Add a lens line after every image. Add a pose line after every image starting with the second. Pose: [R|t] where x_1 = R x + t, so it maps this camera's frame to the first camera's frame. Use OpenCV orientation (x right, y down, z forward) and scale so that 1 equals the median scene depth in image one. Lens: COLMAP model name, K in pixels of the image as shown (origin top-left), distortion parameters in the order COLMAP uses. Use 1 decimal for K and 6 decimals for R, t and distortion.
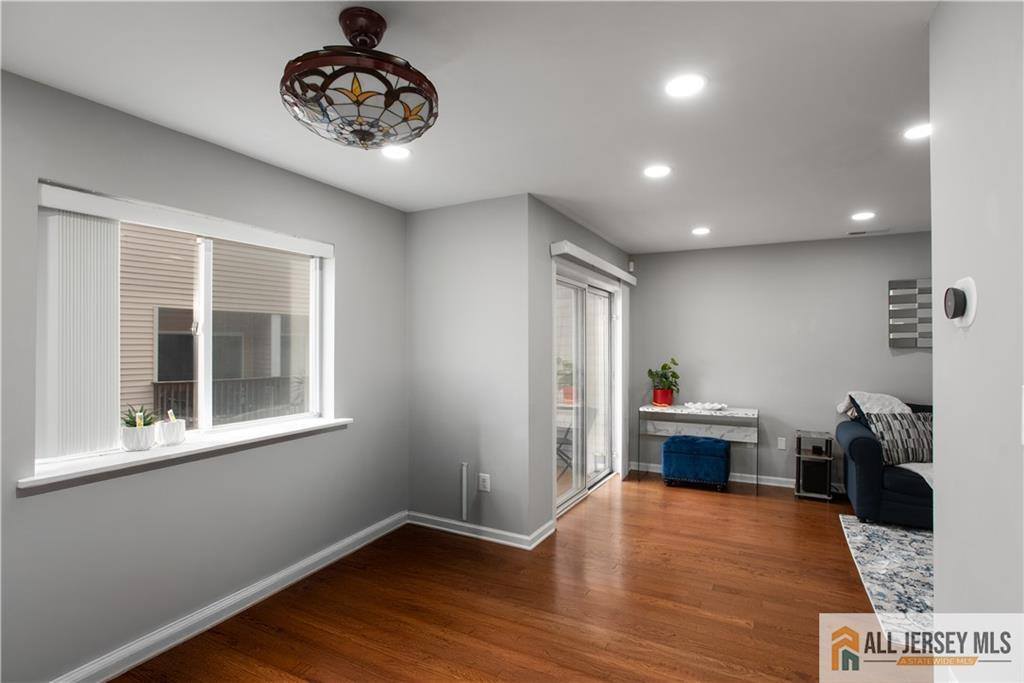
lens RADIAL K [[491.1, 0, 512.2], [0, 491.1, 343.3], [0, 0, 1]] dist [-0.000035, 0.000924]
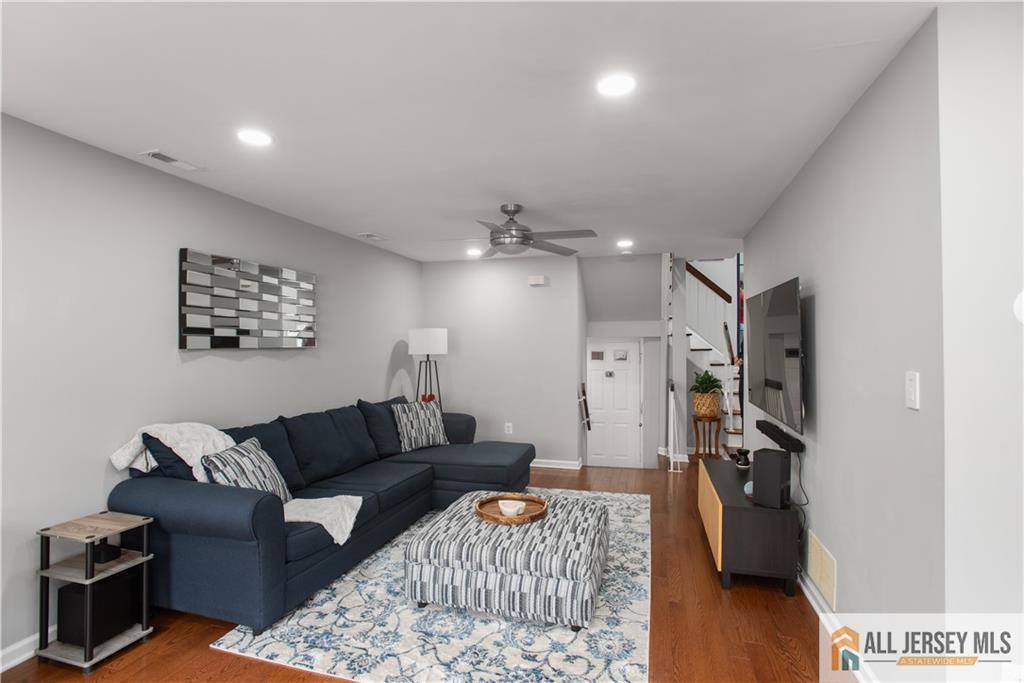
lens RADIAL K [[491.1, 0, 508.0], [0, 491.1, 346.5], [0, 0, 1]] dist [-0.000035, 0.000924]
pose [[-0.214962, -0.002173, 0.976620, 0.043678], [-0.008615, 0.999963, 0.000328, 0.000694], [-0.976584, -0.008343, -0.214973, 0.842339]]
